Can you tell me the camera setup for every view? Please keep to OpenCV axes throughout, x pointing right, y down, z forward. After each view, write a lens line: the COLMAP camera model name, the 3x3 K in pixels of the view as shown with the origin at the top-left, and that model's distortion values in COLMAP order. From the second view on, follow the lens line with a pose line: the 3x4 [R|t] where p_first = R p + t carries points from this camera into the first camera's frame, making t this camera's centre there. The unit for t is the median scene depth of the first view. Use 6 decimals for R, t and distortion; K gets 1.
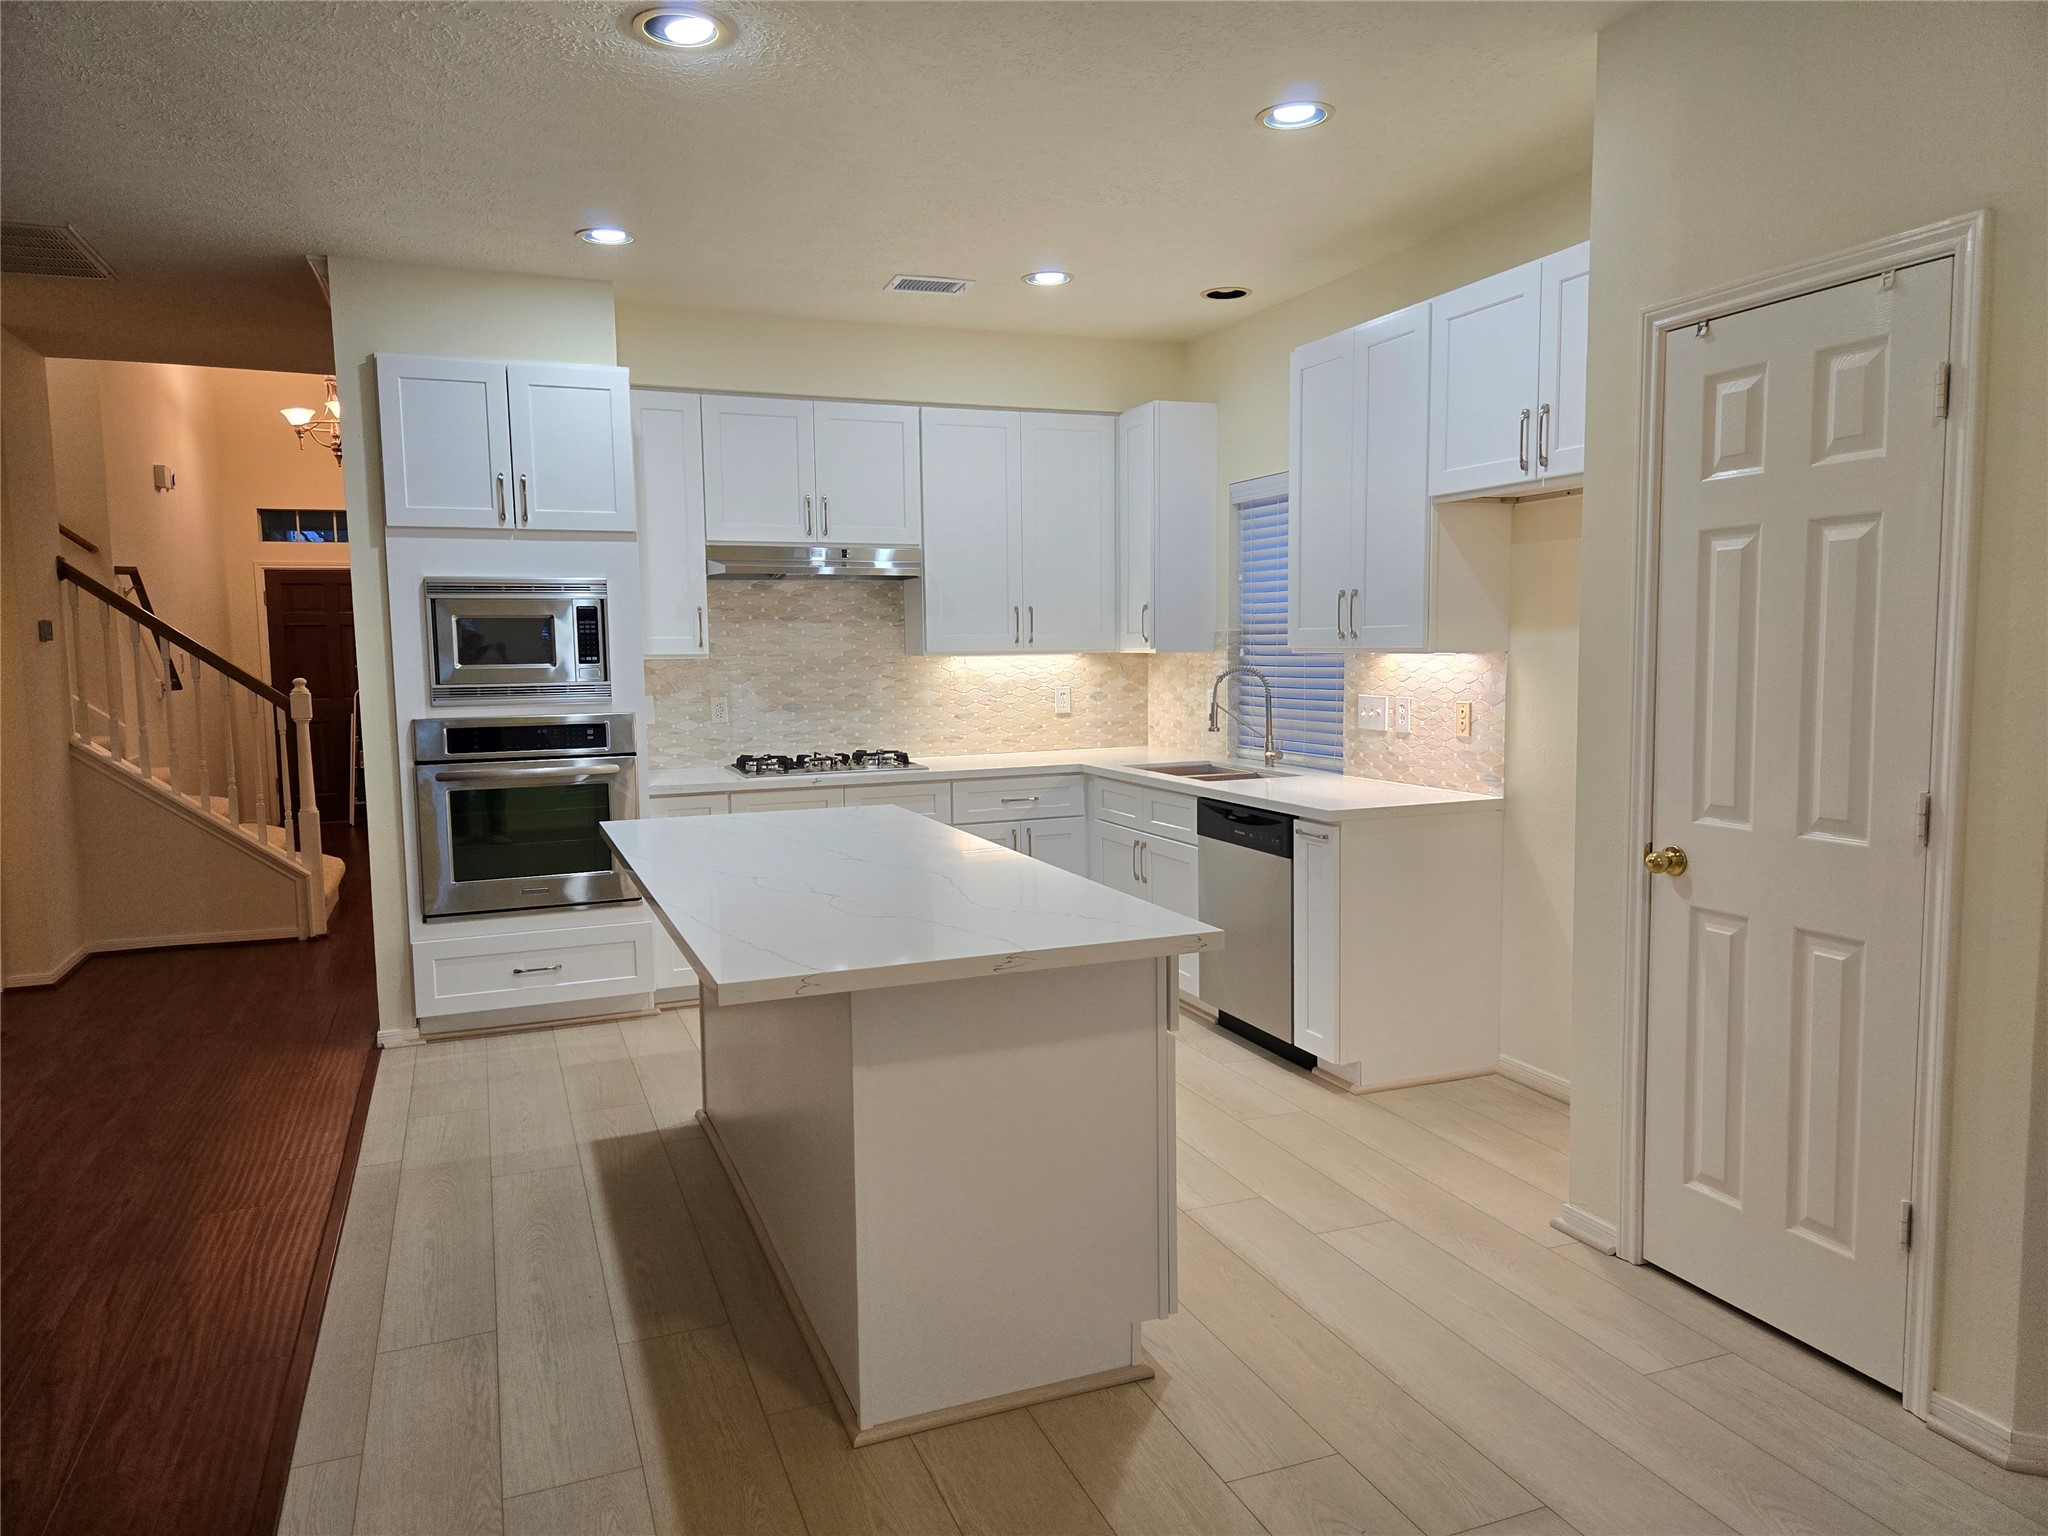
lens RADIAL K [[1393.2, 0, 1024.0], [0, 1393.2, 768.0], [0, 0, 1]] dist [0.072478, -0.046559]
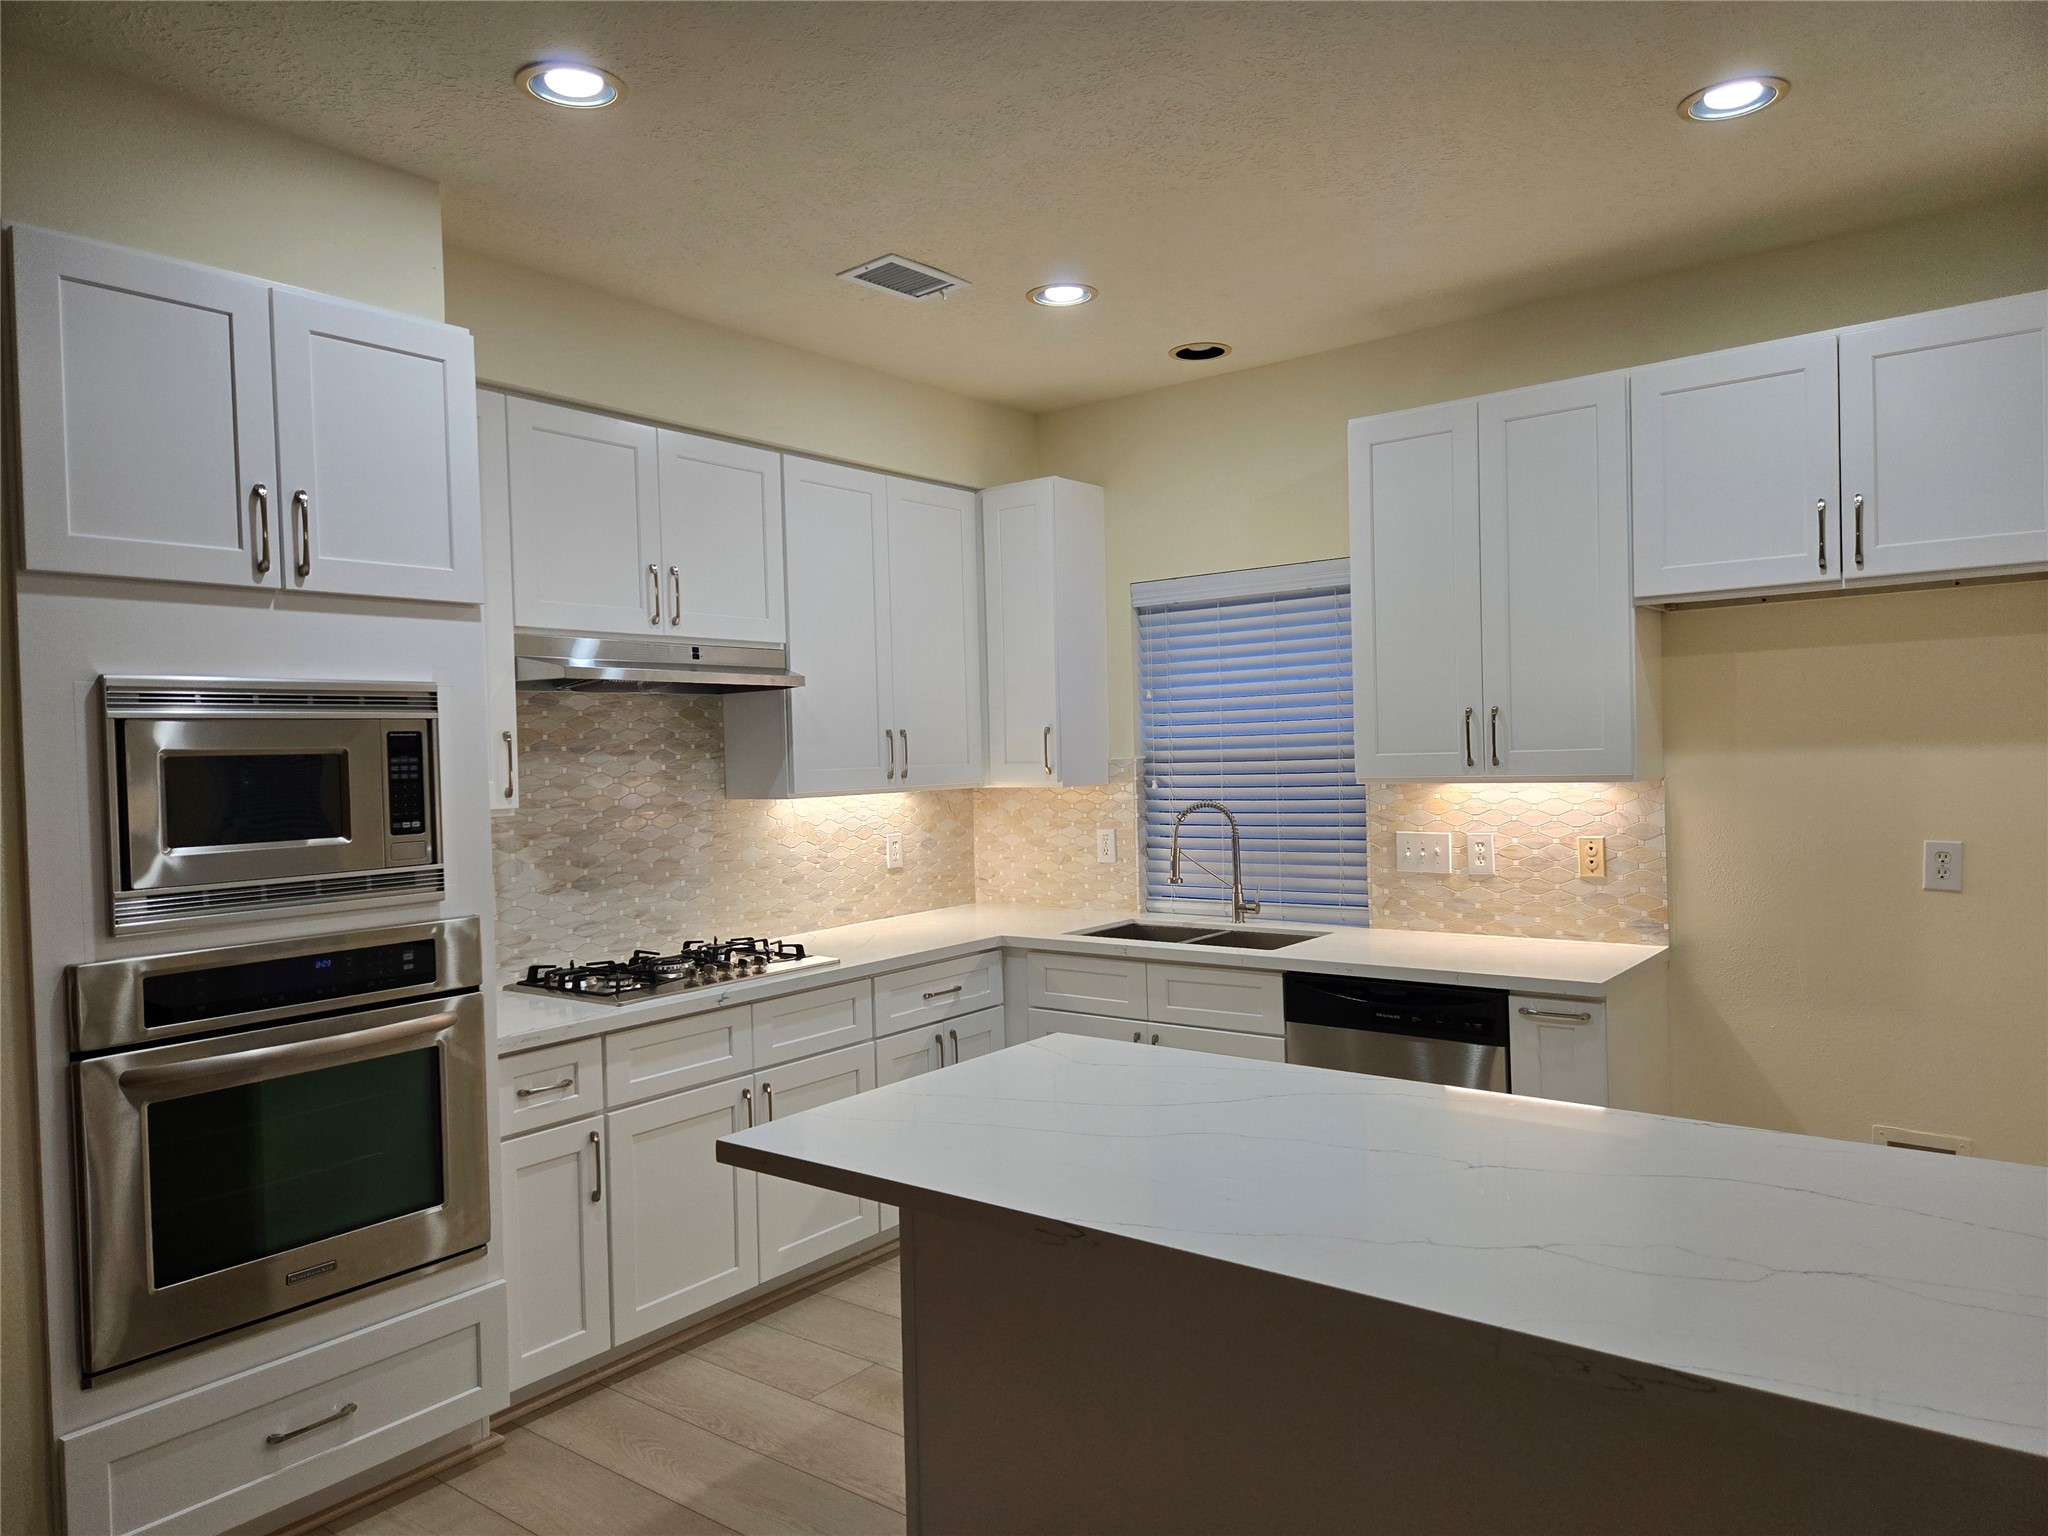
lens RADIAL K [[1366.4, 0, 1009.7], [0, 1366.4, 765.1], [0, 0, 1]] dist [0.065675, -0.063592]
pose [[0.860931, -0.016375, 0.508457, -0.349478], [0.063118, 0.995197, -0.074822, -0.041459], [-0.504790, 0.096510, 0.857830, 0.370254]]
